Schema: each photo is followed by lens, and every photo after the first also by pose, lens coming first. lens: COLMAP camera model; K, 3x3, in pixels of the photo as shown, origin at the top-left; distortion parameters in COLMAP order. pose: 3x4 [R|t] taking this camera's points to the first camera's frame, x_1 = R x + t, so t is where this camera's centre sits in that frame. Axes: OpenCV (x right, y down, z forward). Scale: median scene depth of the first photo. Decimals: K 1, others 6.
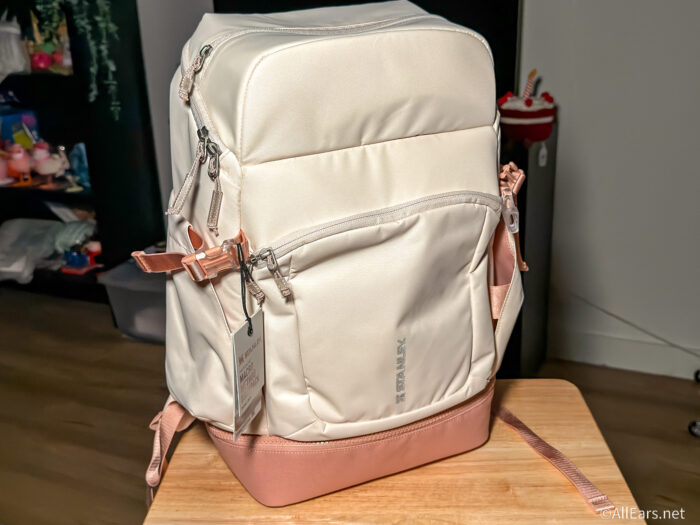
lens RADIAL K [[735.7, 0, 352.7], [0, 735.7, 261.3], [0, 0, 1]] dist [-0.001452, 0.000000]
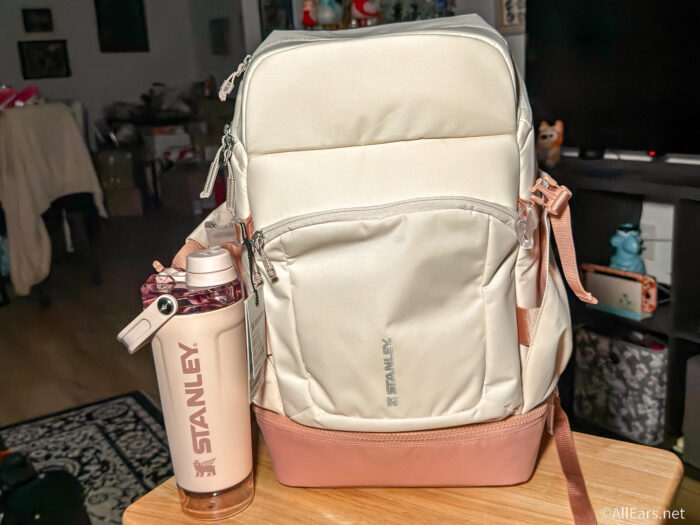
lens RADIAL K [[735.7, 0, 353.2], [0, 735.7, 234.1], [0, 0, 1]] dist [-0.001452, 0.000000]
pose [[0.880844, 0.089815, -0.464808, 0.475366], [-0.138503, 0.987770, -0.071605, 0.042706], [0.452692, 0.127450, 0.882511, 0.075774]]
